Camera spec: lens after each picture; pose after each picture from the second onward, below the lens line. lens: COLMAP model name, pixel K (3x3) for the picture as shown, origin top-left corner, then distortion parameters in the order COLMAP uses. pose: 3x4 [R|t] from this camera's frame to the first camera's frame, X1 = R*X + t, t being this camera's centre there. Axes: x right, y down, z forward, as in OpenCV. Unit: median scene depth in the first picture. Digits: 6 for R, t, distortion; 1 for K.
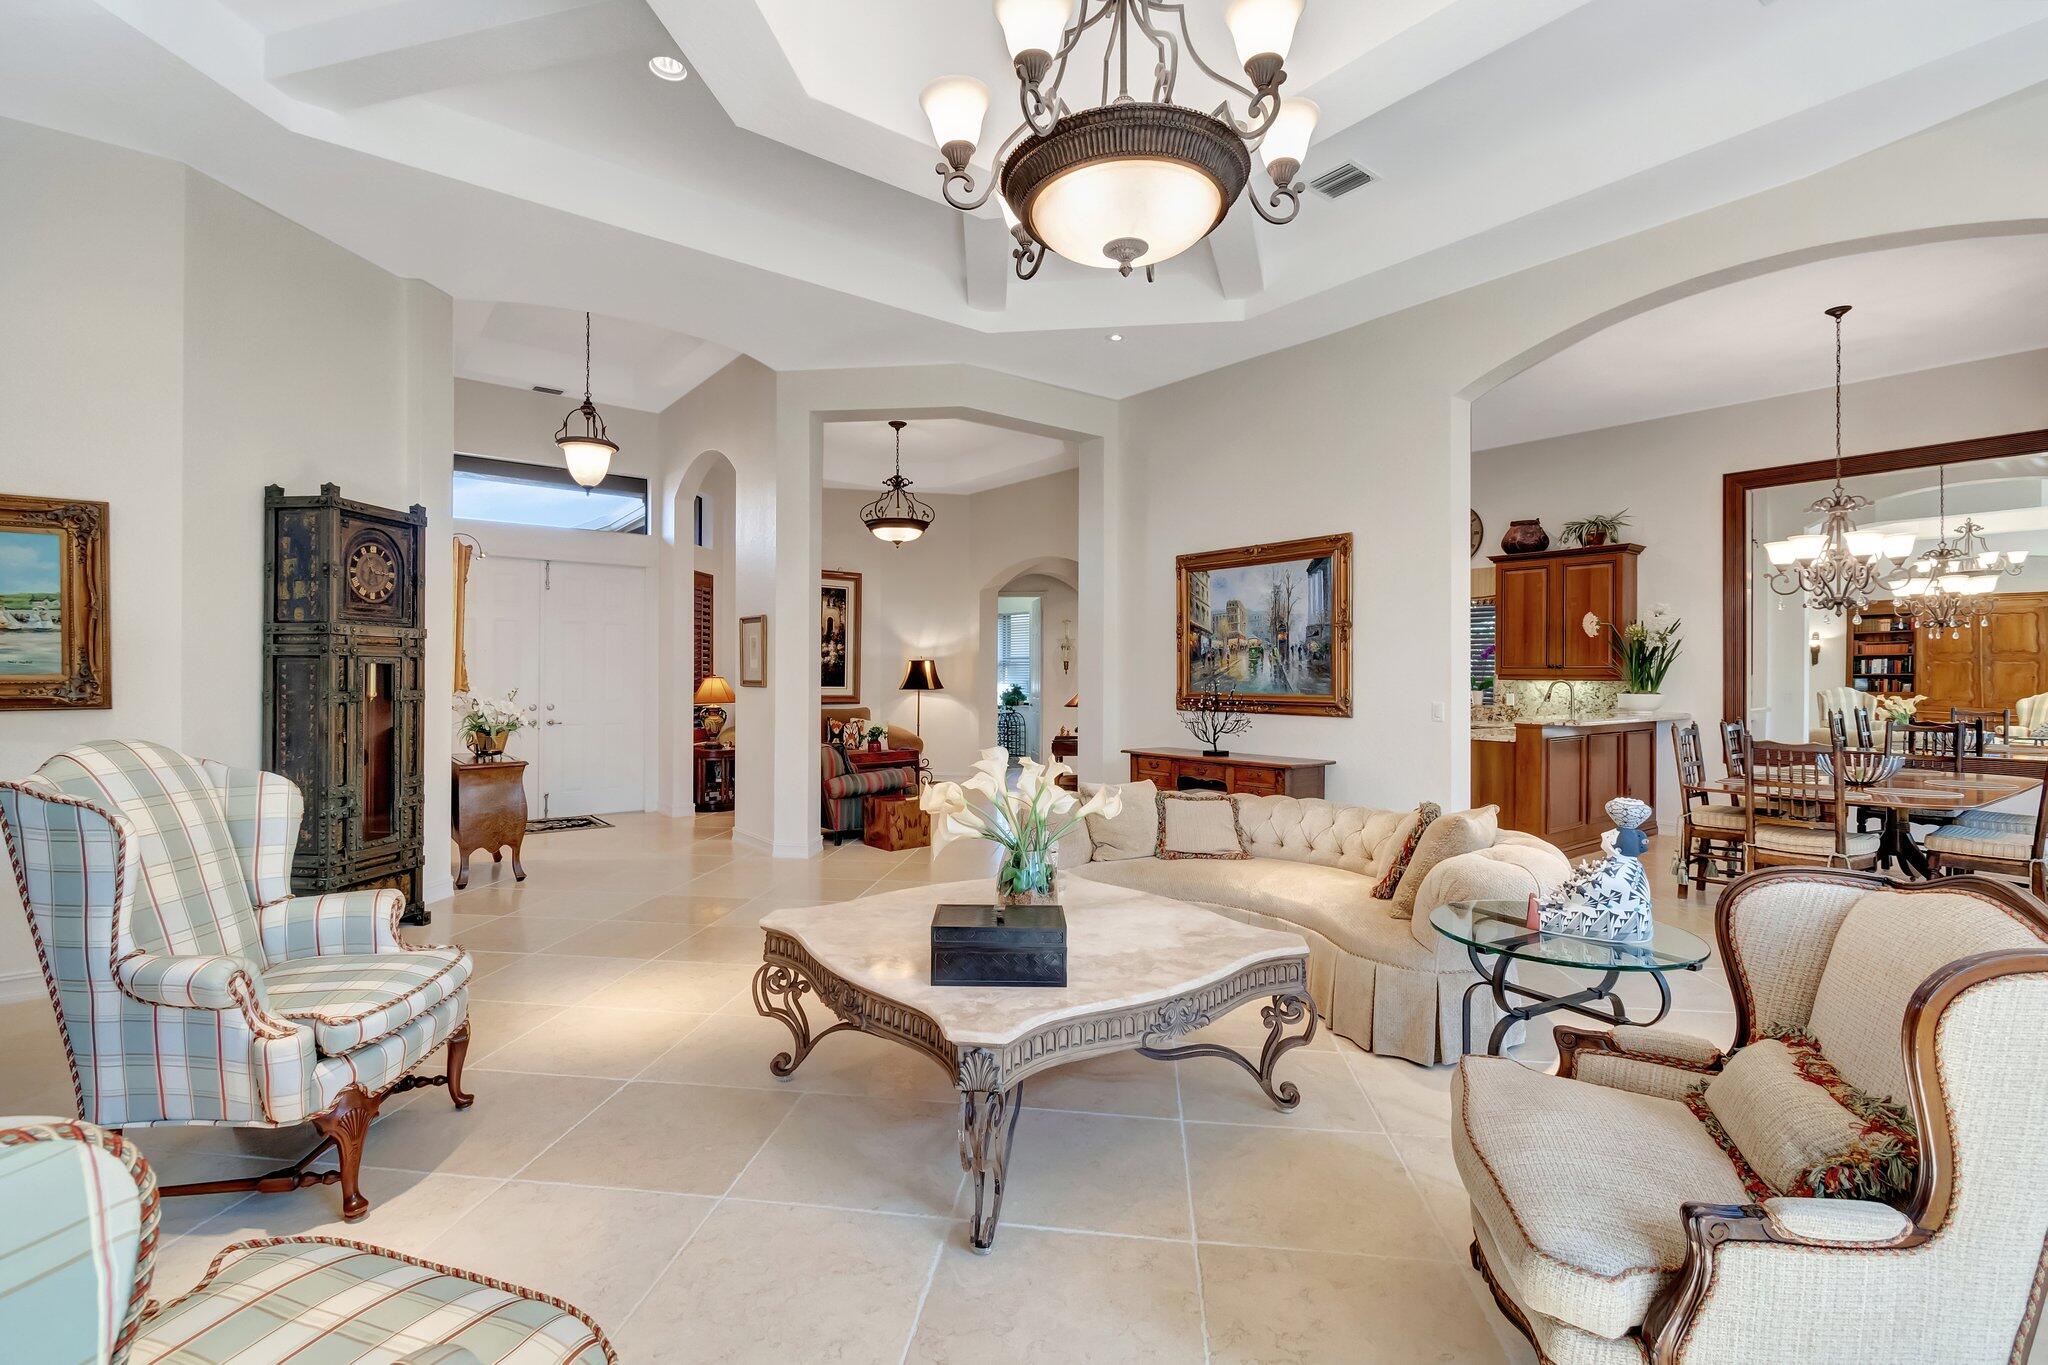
lens RADIAL K [[909.8, 0, 1018.0], [0, 909.8, 674.2], [0, 0, 1]] dist [0.004362, -0.002215]
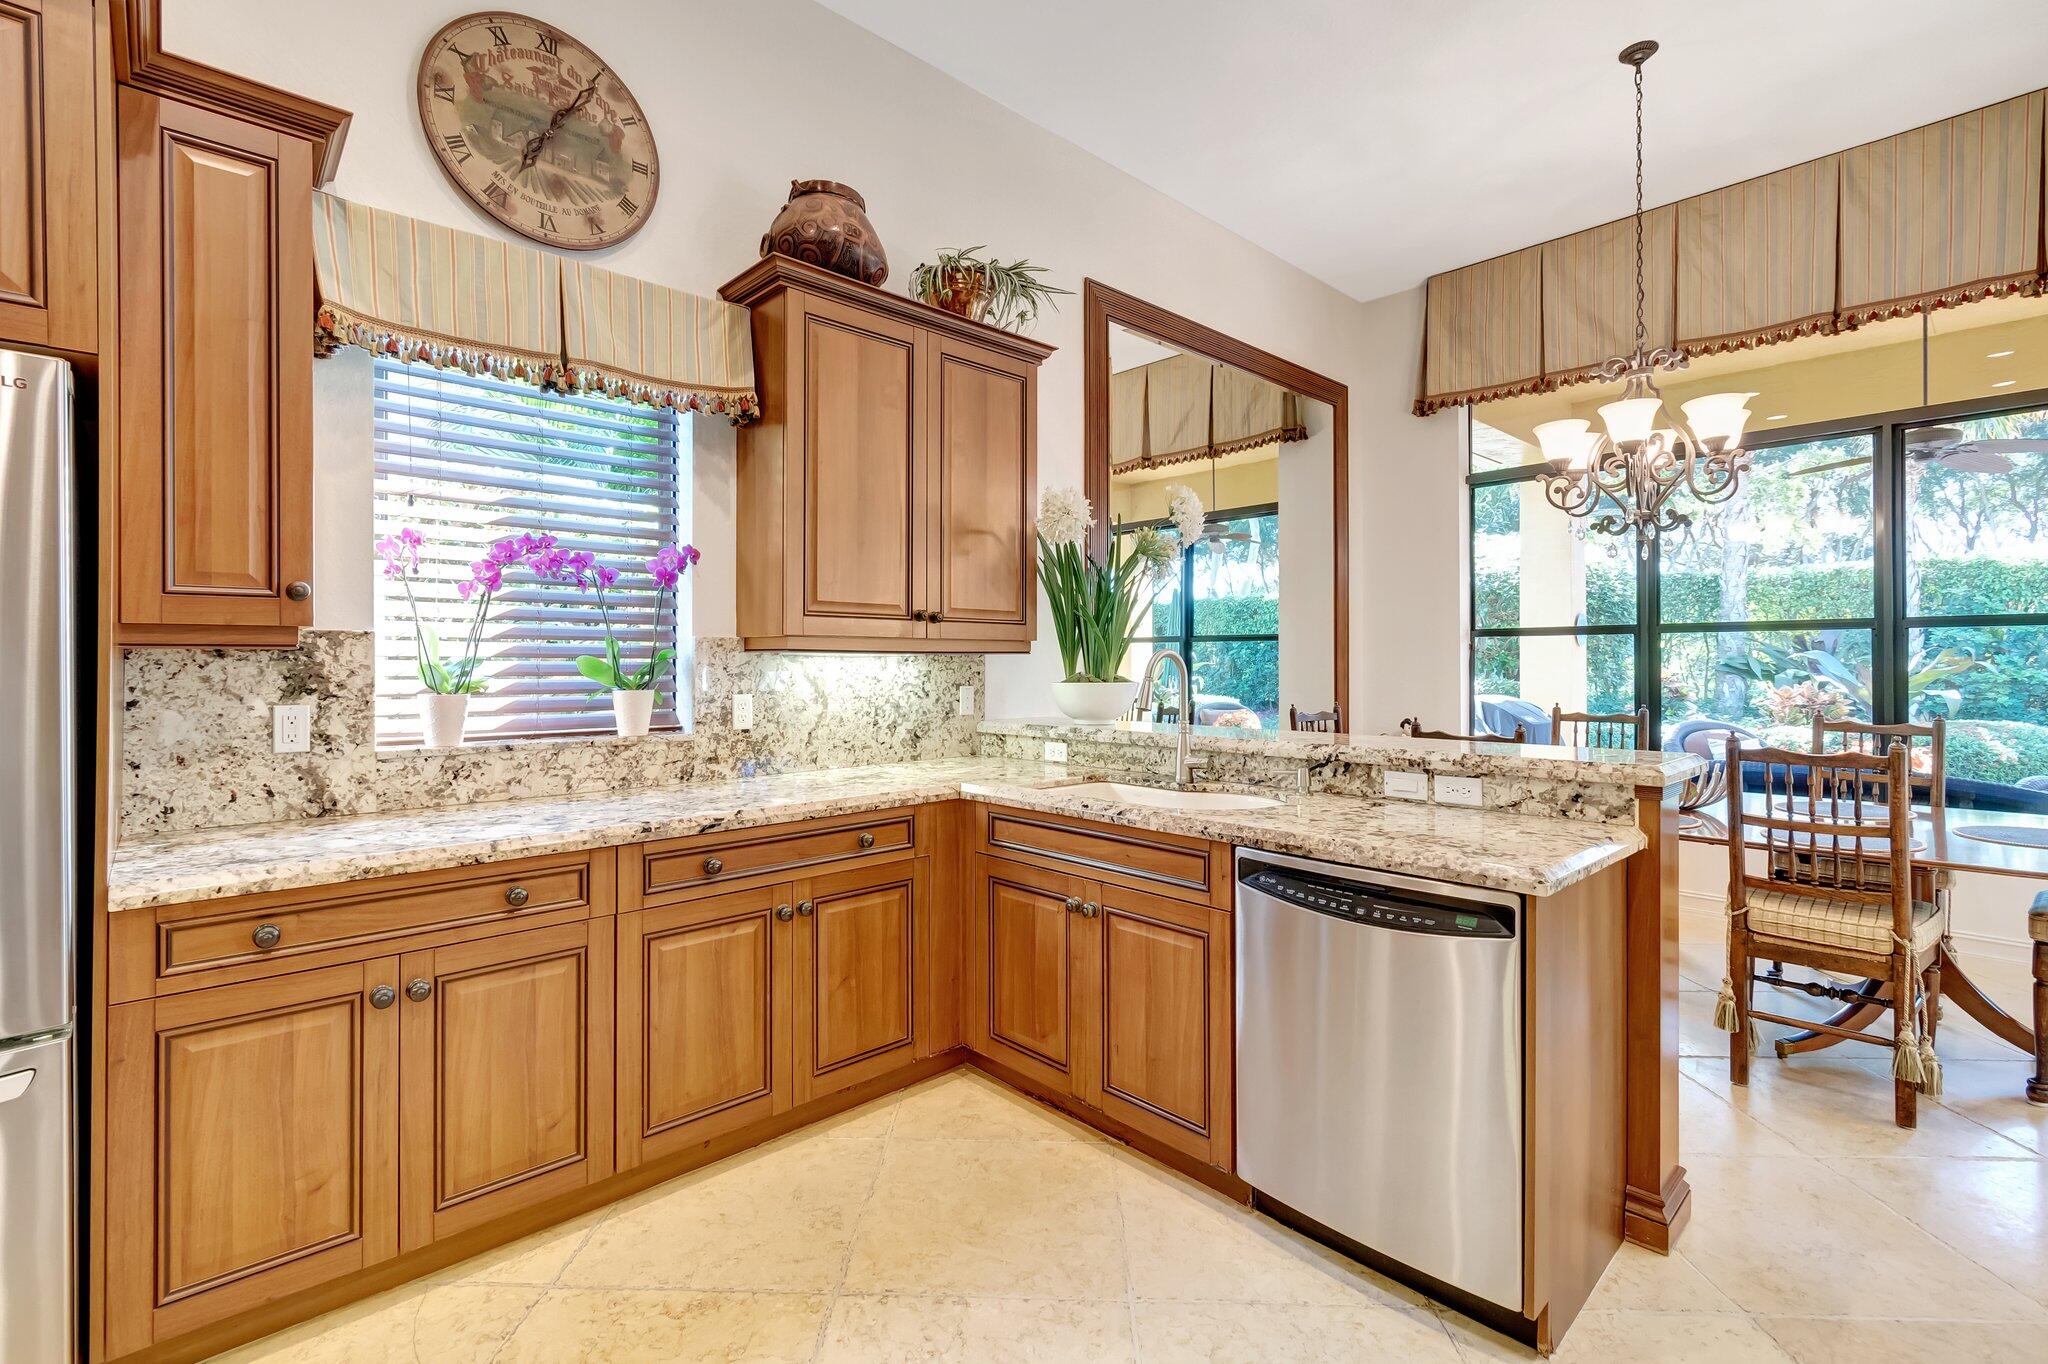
lens RADIAL K [[909.8, 0, 1011.0], [0, 909.8, 660.6], [0, 0, 1]] dist [0.004362, -0.002215]
pose [[-0.080640, -0.002421, 0.996740, 0.212497], [0.003344, 0.999991, 0.002699, 0.009075], [-0.996738, 0.003551, -0.080631, 1.001754]]
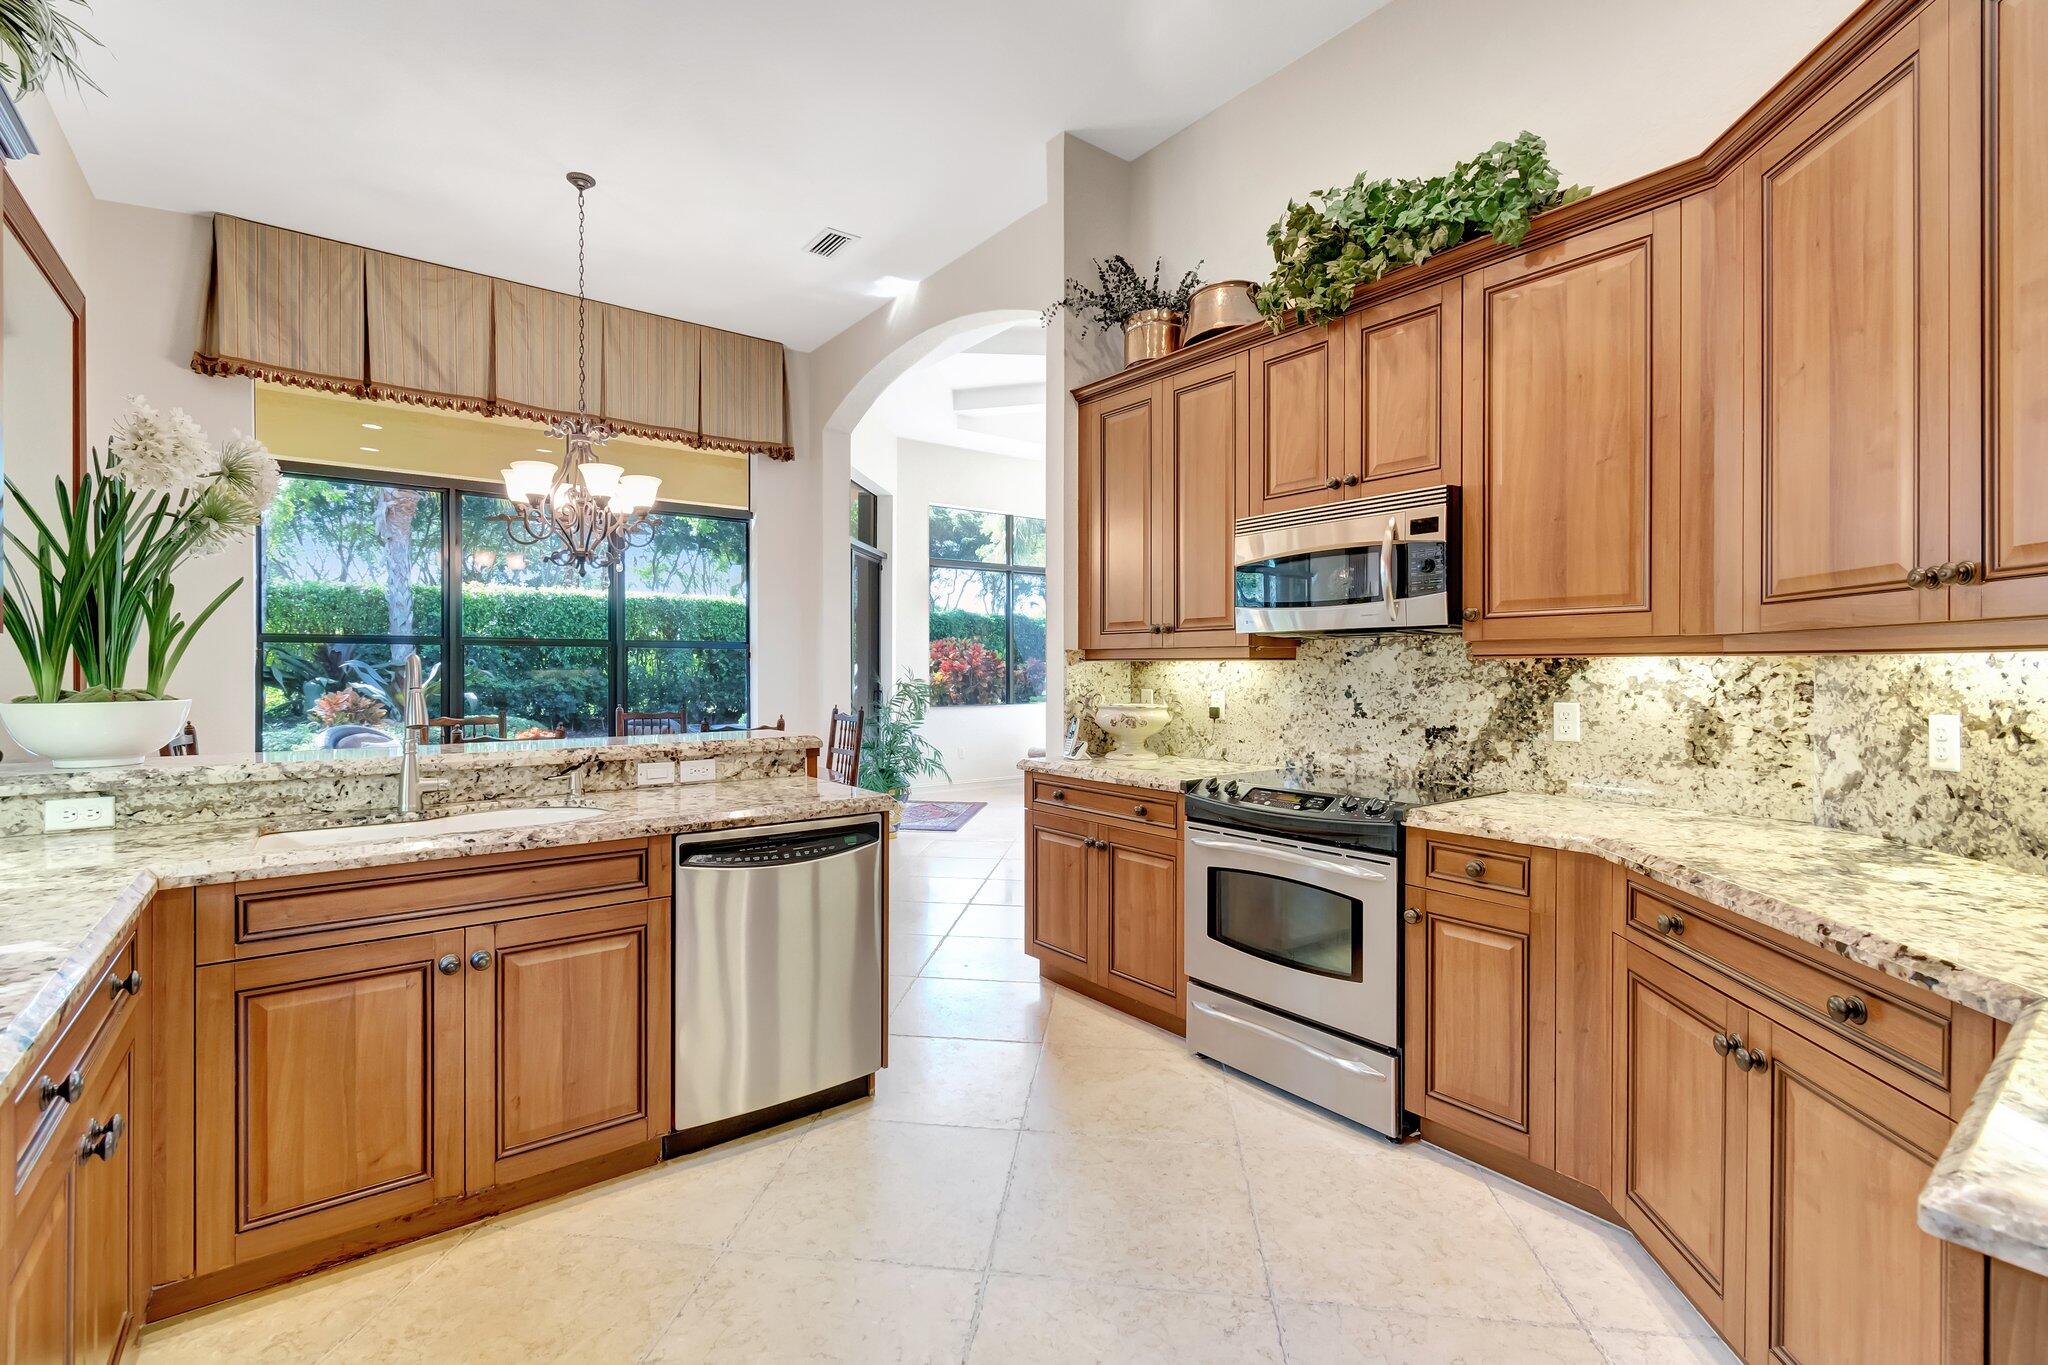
lens RADIAL K [[909.8, 0, 1019.3], [0, 909.8, 672.3], [0, 0, 1]] dist [0.004362, -0.002215]
pose [[-0.999971, -0.004776, 0.005854, 0.354217], [-0.004744, 0.999974, 0.005357, 0.009000], [-0.005879, 0.005329, -0.999969, 1.203250]]
